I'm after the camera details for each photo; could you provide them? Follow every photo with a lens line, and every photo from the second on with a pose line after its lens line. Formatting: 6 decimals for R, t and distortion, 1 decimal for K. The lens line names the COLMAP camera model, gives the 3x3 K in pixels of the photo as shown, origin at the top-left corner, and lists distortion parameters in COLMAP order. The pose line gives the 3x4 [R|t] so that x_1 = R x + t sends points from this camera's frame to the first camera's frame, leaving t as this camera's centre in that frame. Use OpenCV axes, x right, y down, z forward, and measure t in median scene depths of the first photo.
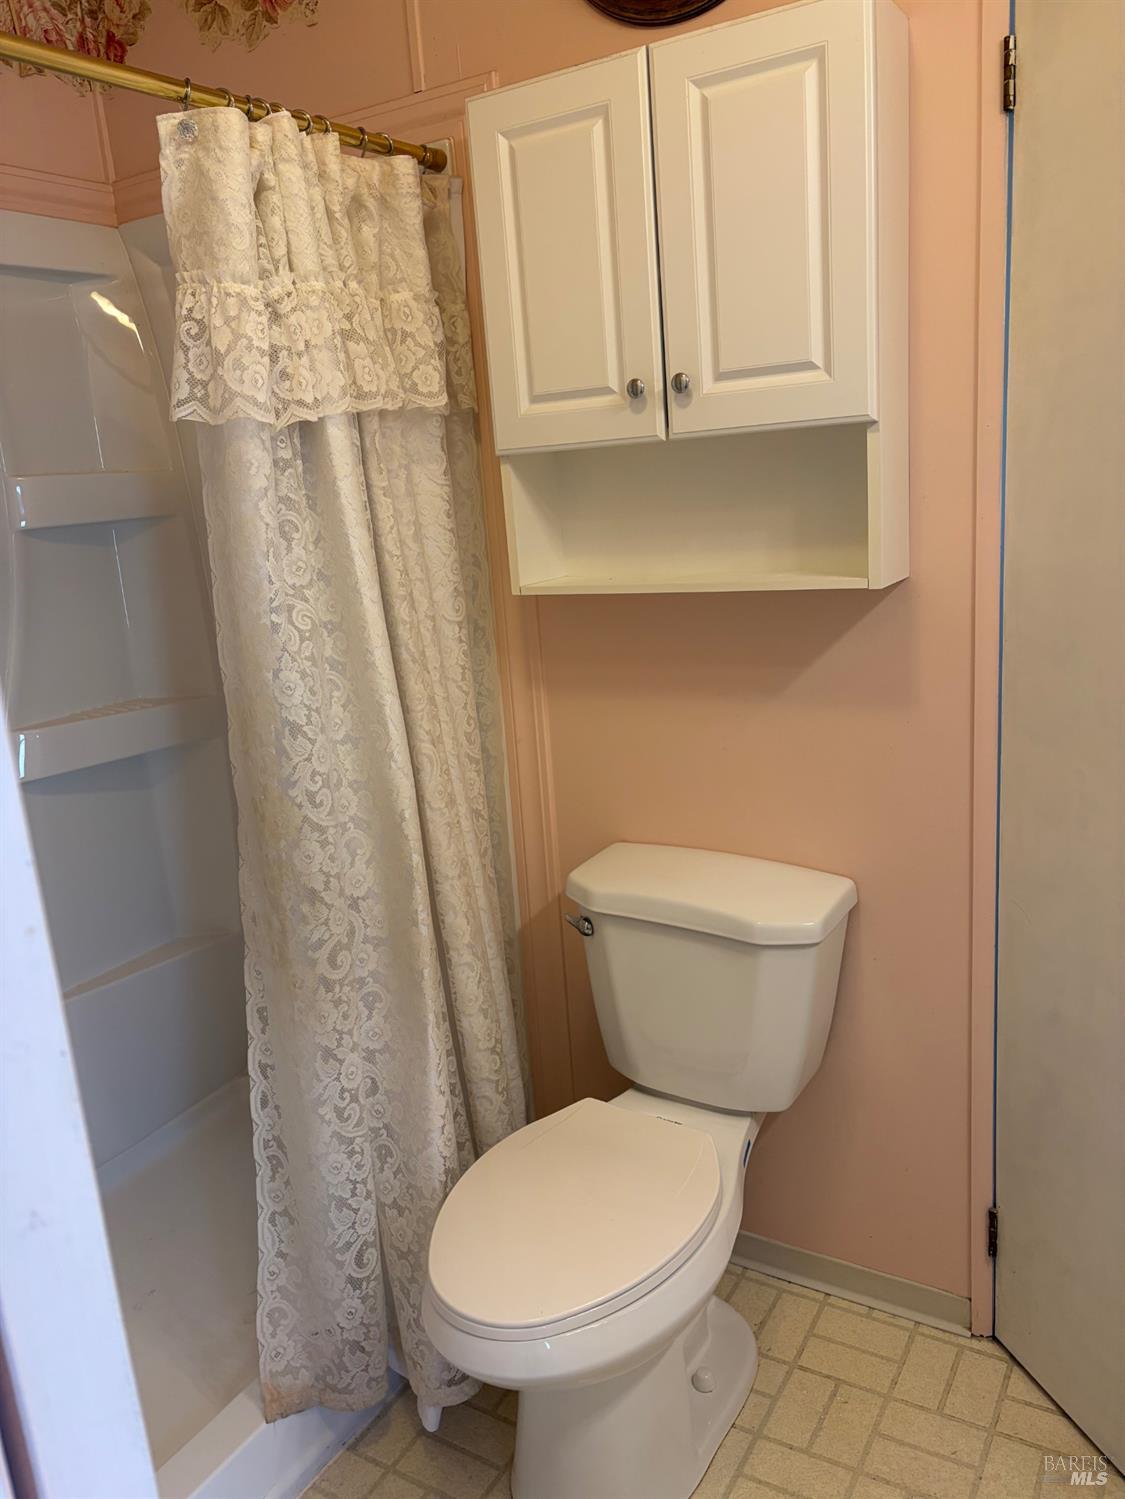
lens RADIAL K [[1142.3, 0, 559.8], [0, 1142.3, 749.8], [0, 0, 1]] dist [0.042253, -0.037642]
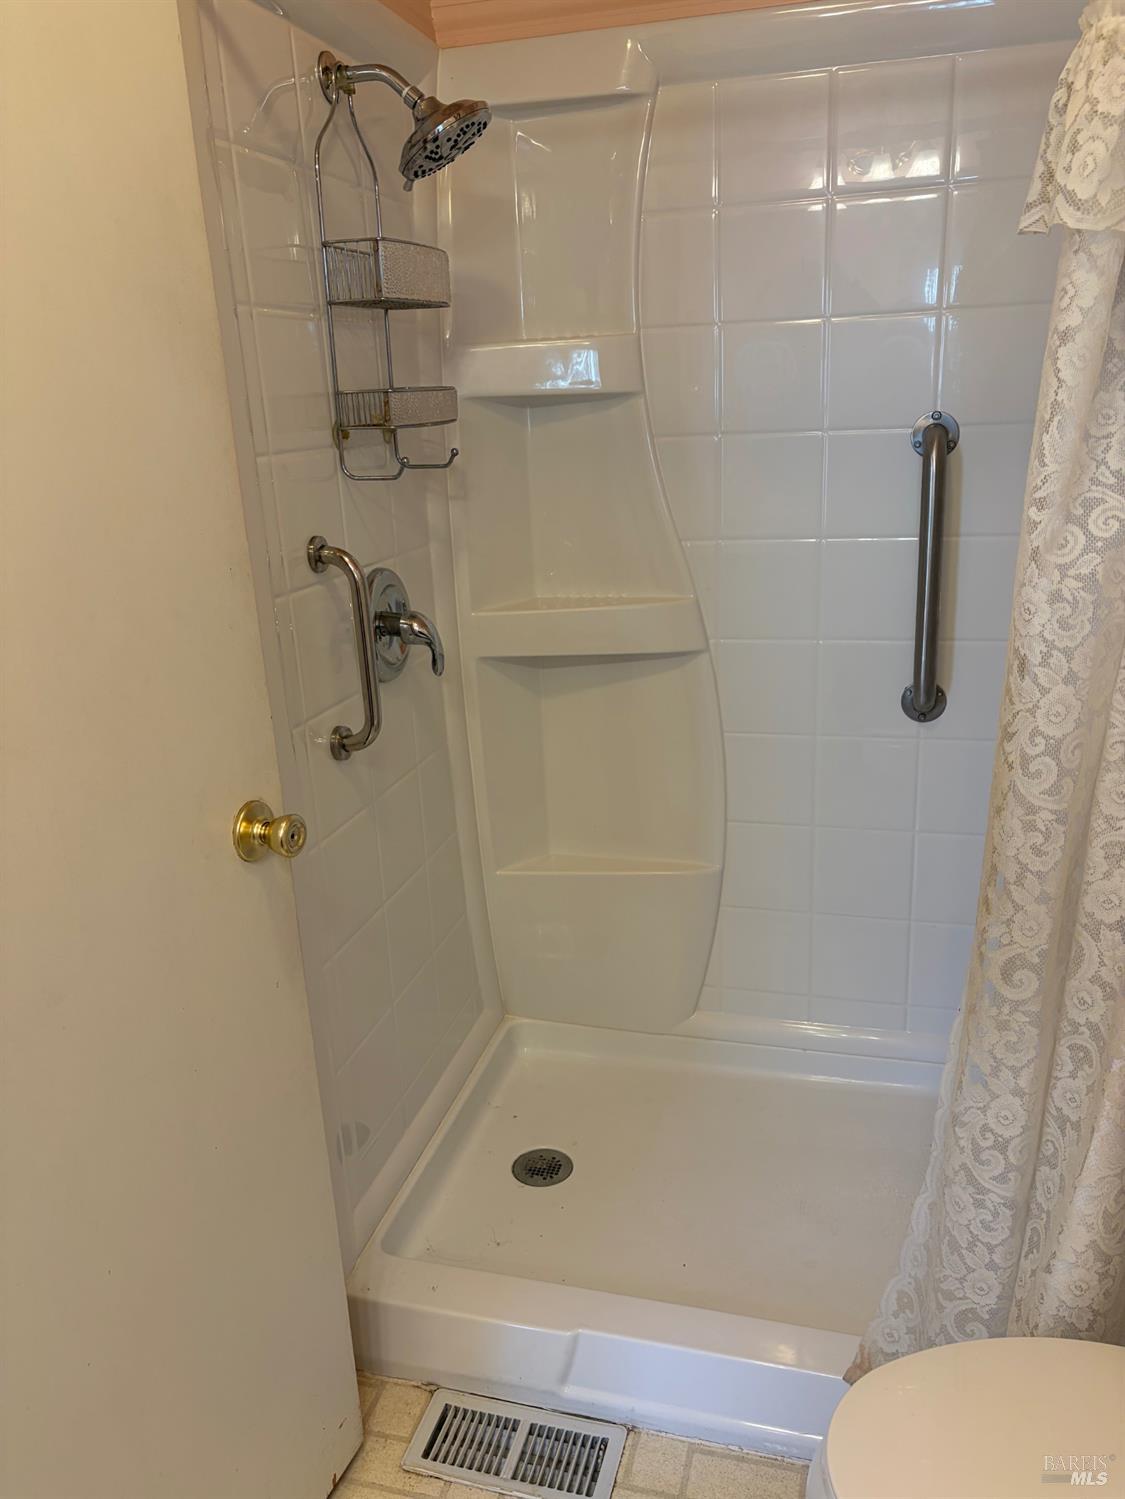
lens RADIAL K [[1142.3, 0, 565.7], [0, 1142.3, 751.0], [0, 0, 1]] dist [0.042253, -0.037642]
pose [[0.290726, 0.350804, -0.890177, 0.357944], [-0.209304, 0.931147, 0.298592, -0.124949], [0.933633, 0.099509, 0.344134, 0.462900]]
